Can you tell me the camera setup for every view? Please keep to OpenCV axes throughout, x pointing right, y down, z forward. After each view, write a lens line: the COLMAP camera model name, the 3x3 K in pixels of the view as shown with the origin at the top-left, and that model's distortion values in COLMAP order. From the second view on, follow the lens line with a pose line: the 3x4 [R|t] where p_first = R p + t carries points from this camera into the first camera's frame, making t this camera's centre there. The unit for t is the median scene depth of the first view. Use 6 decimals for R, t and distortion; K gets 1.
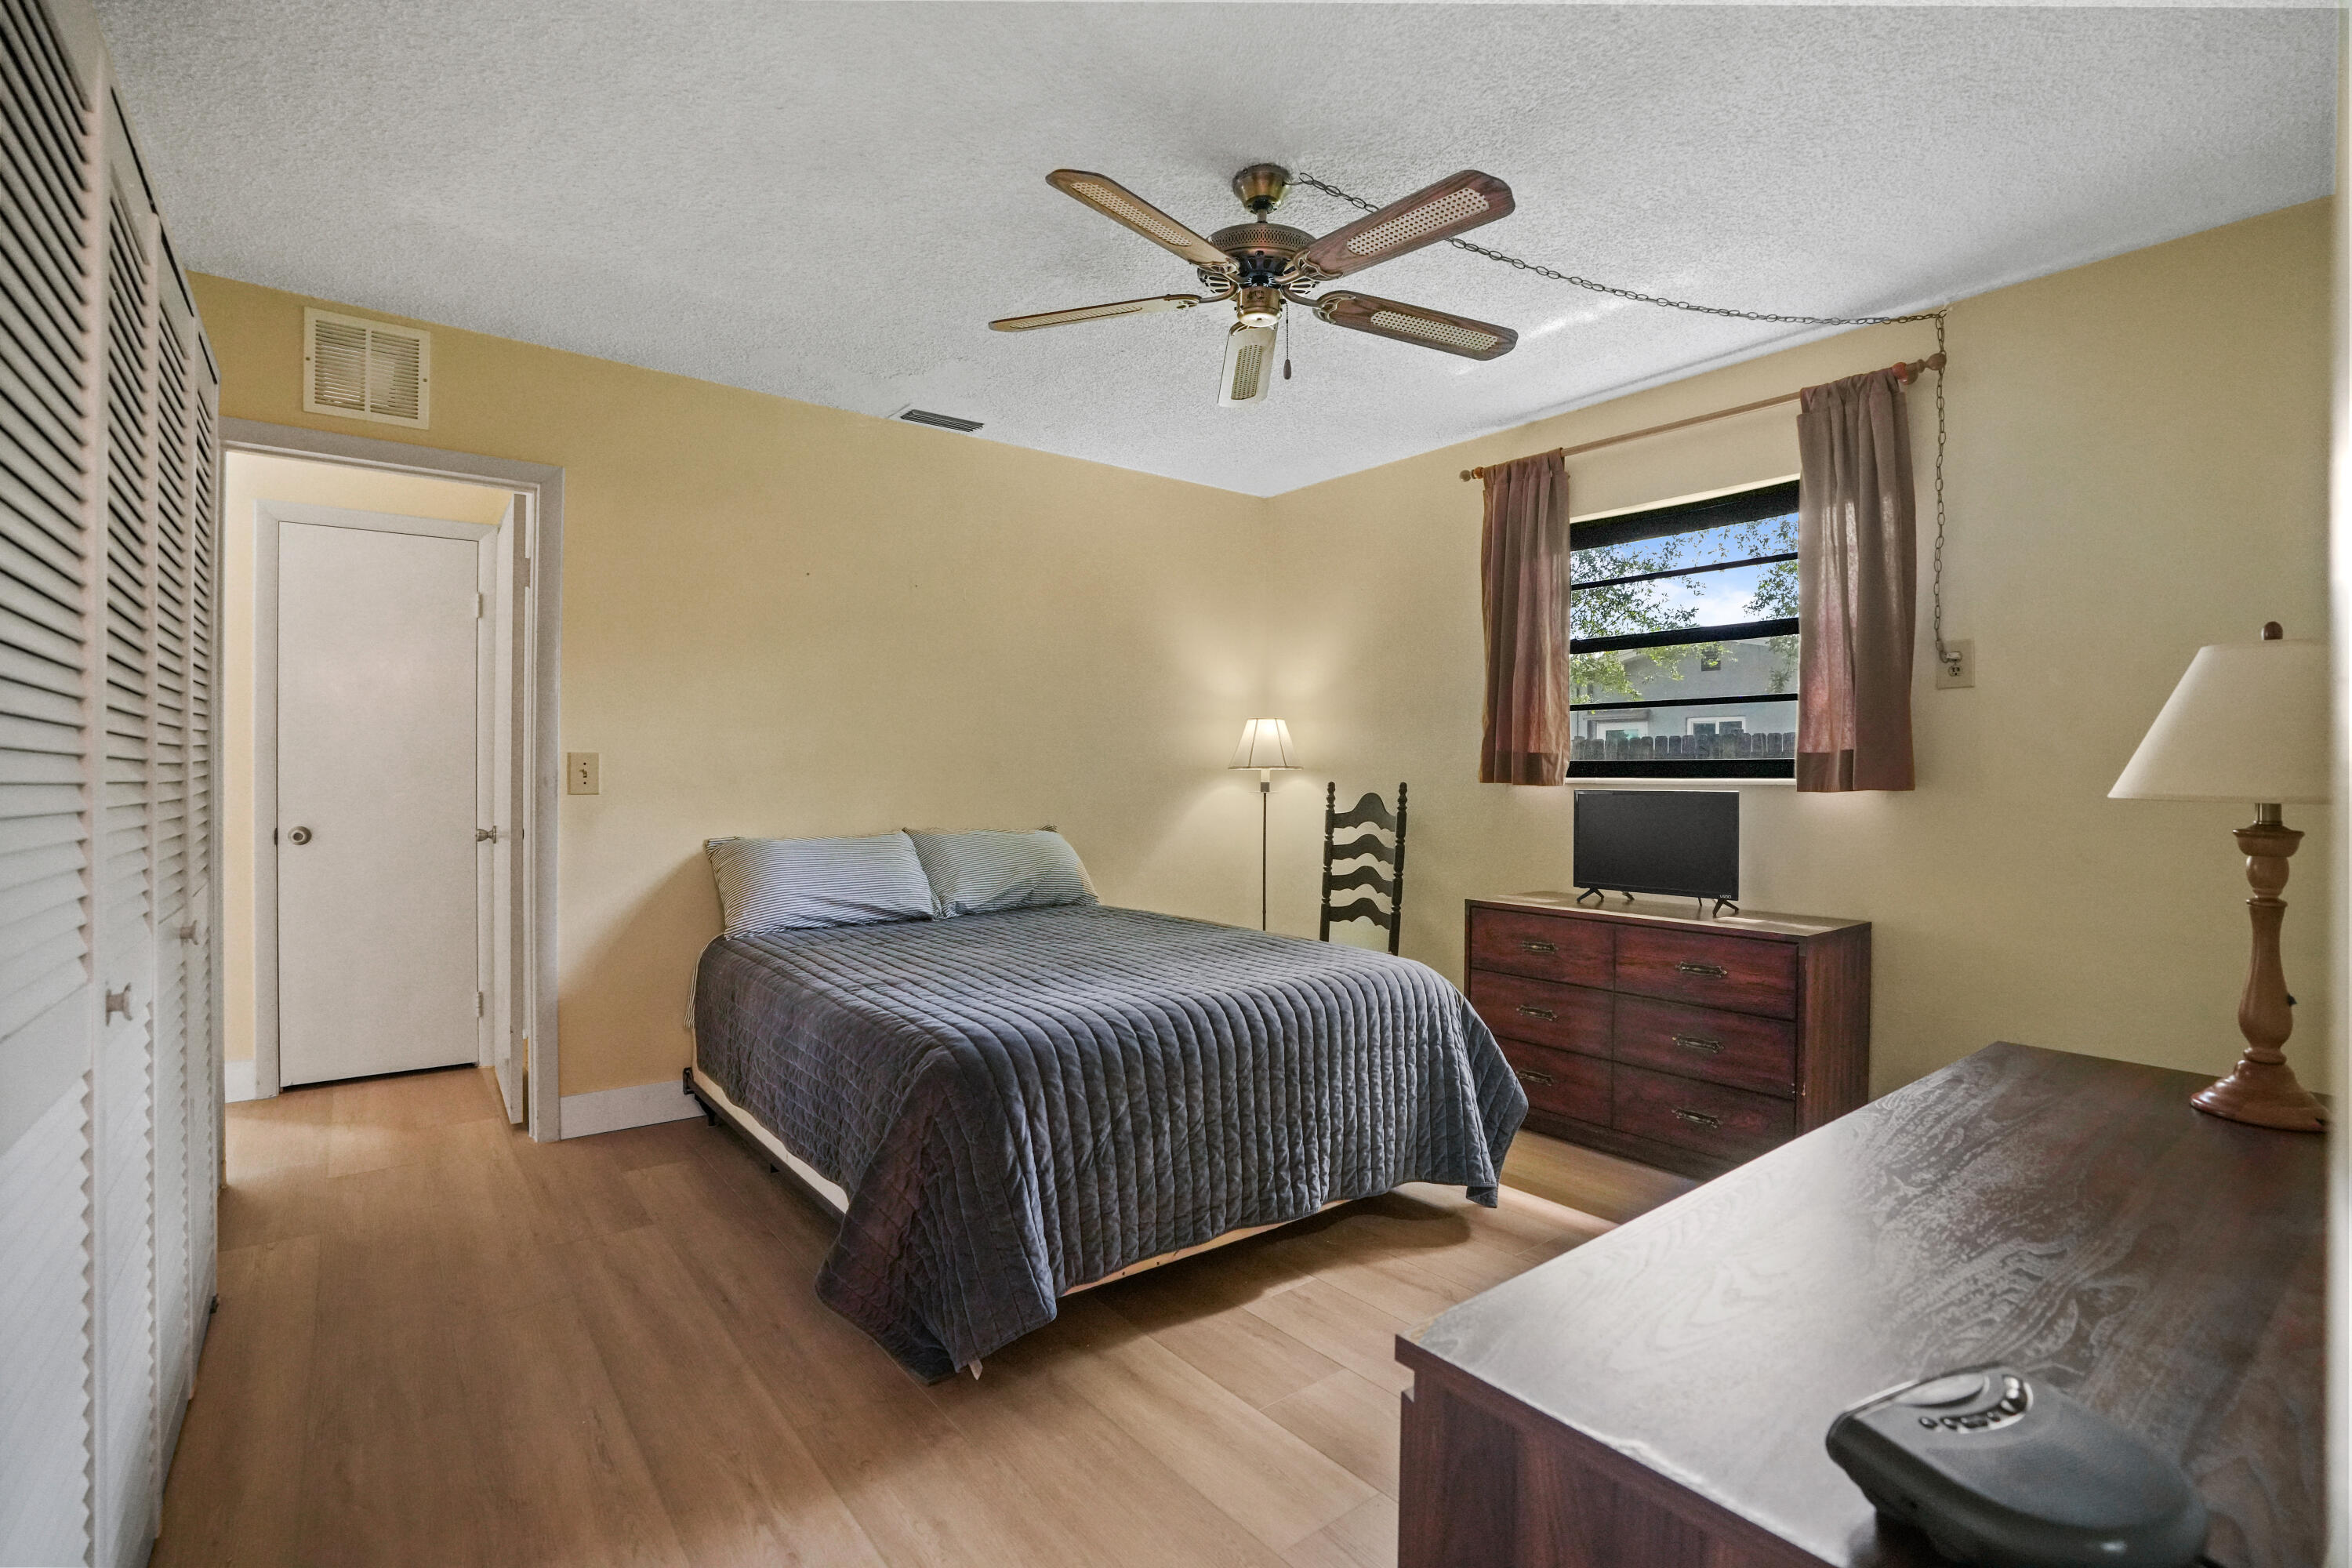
lens RADIAL K [[1096.7, 0, 1156.8], [0, 1096.7, 780.8], [0, 0, 1]] dist [-0.033488, 0.008130]
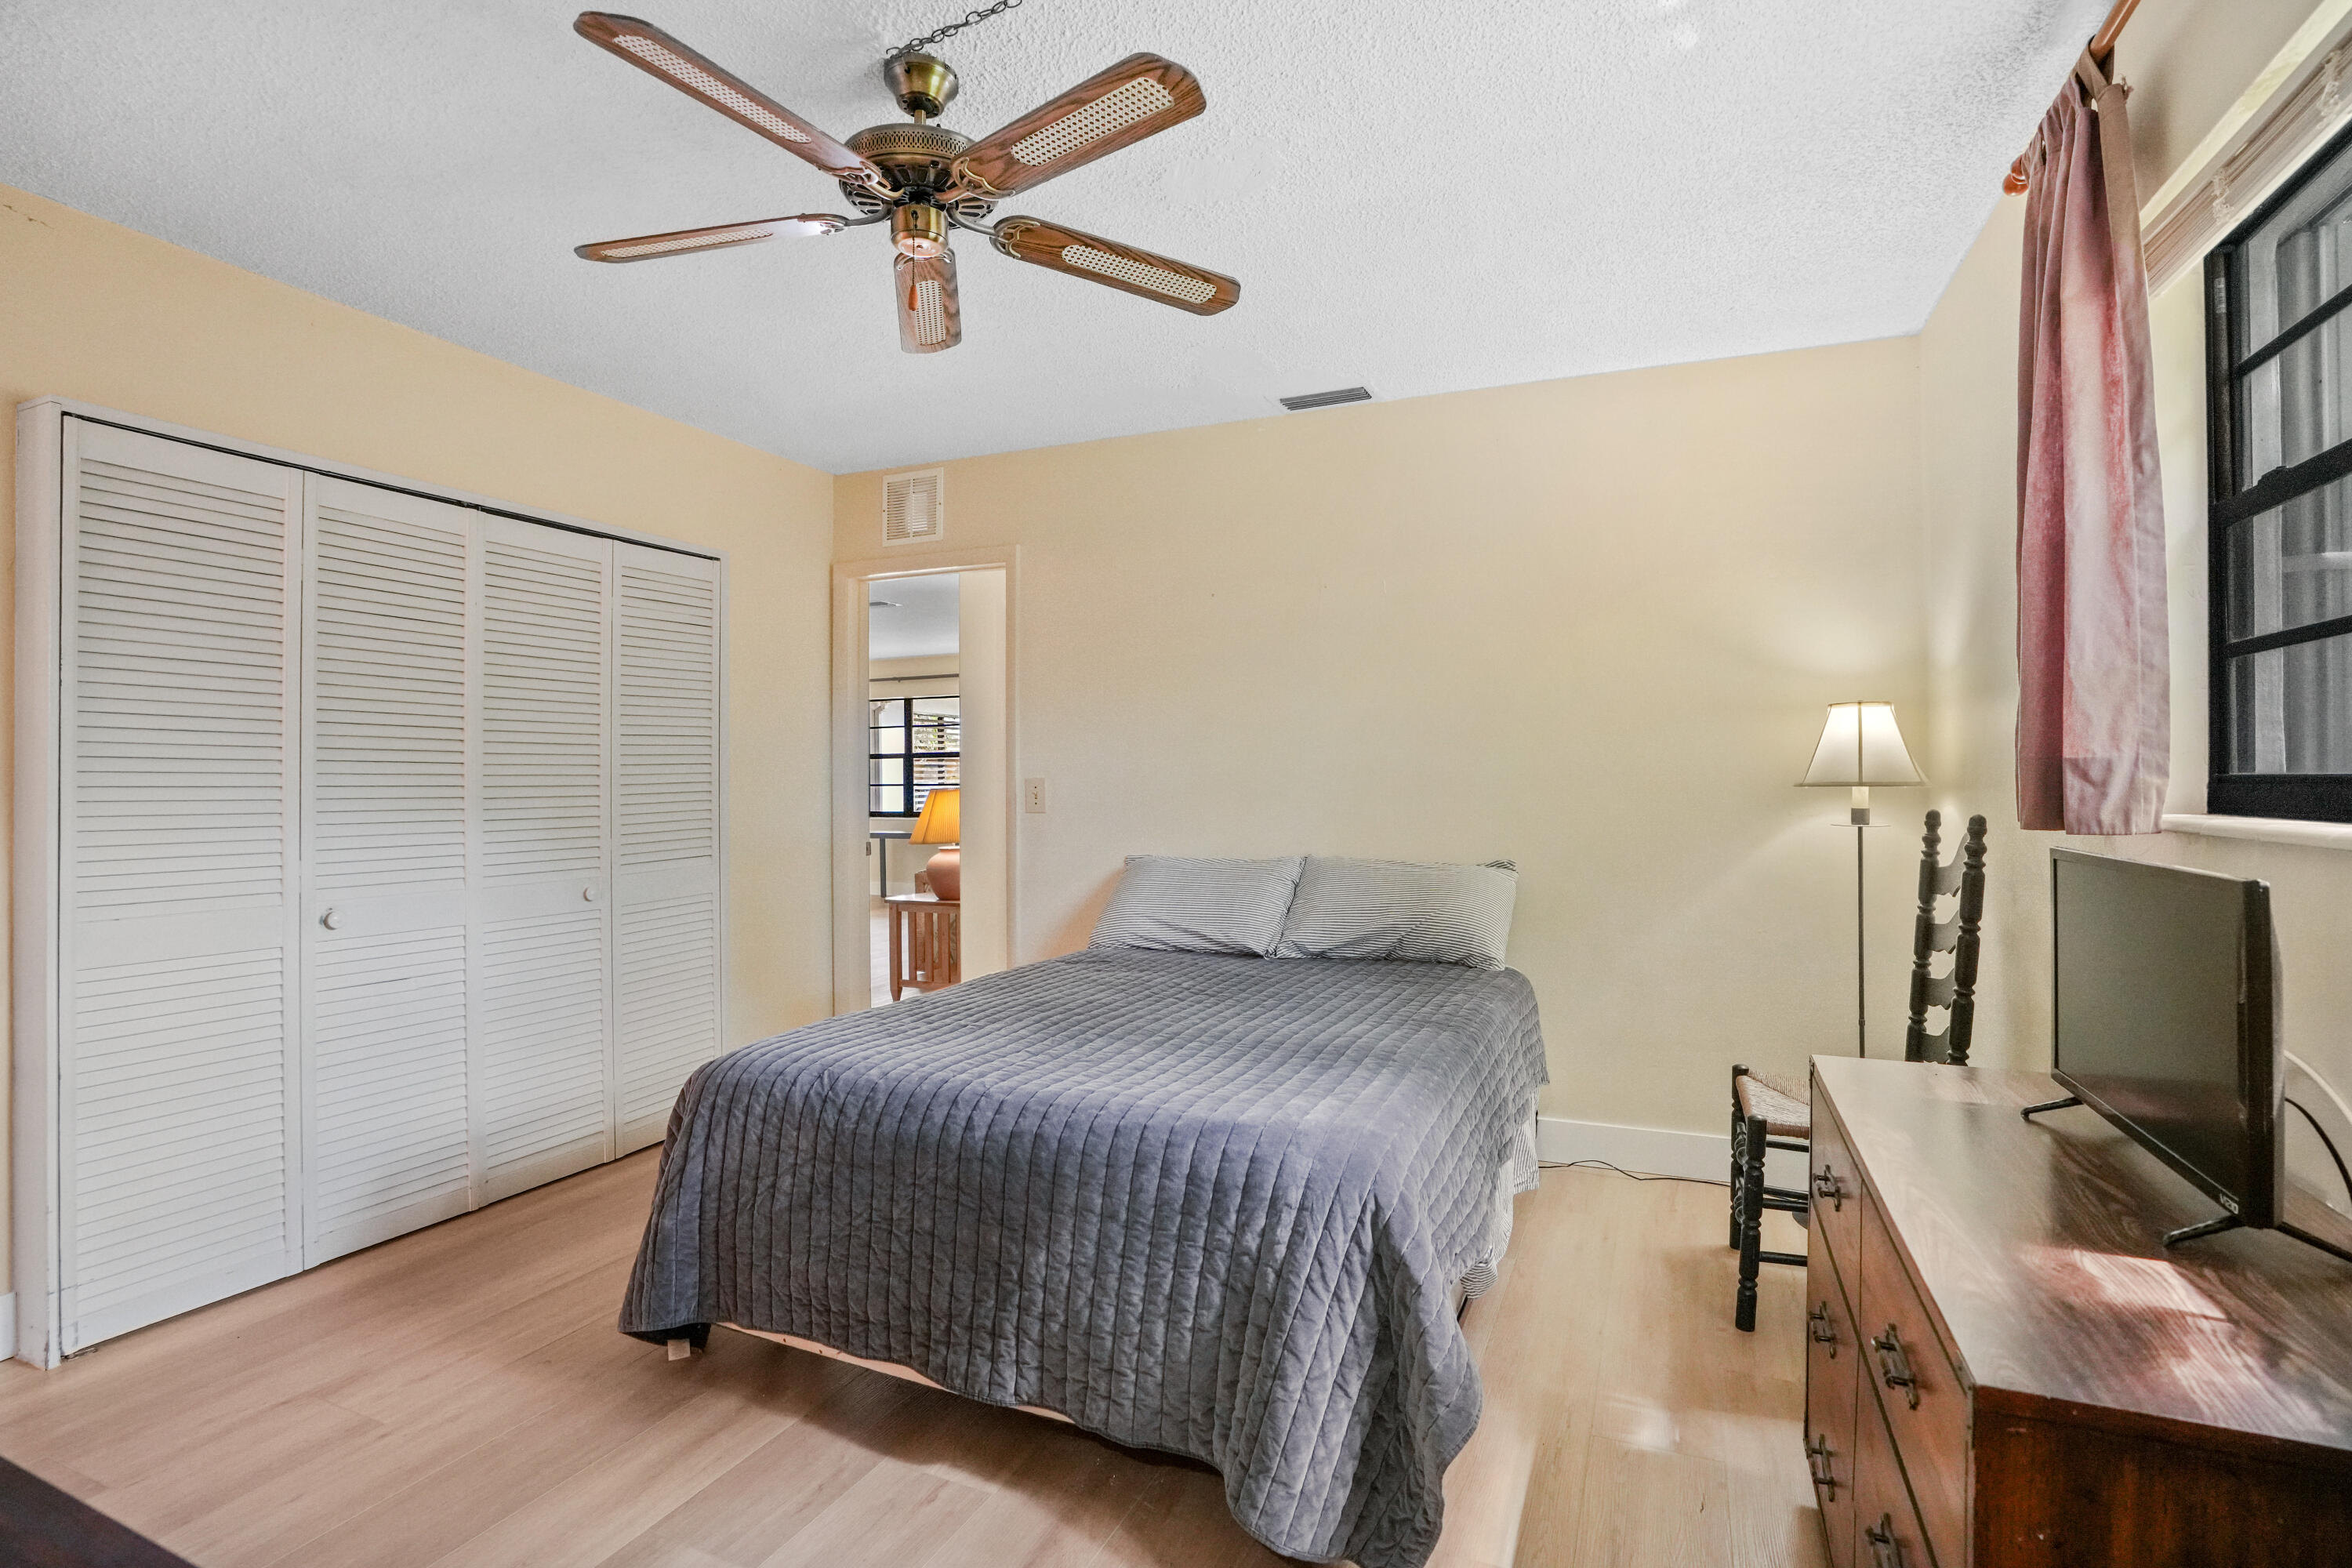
lens RADIAL K [[1096.7, 0, 1171.1], [0, 1096.7, 786.3], [0, 0, 1]] dist [-0.033488, 0.008130]
pose [[0.471492, -0.002854, -0.881866, 0.580953], [0.003948, 0.999992, -0.001126, -0.015135], [0.881862, -0.002951, 0.471499, 0.517963]]
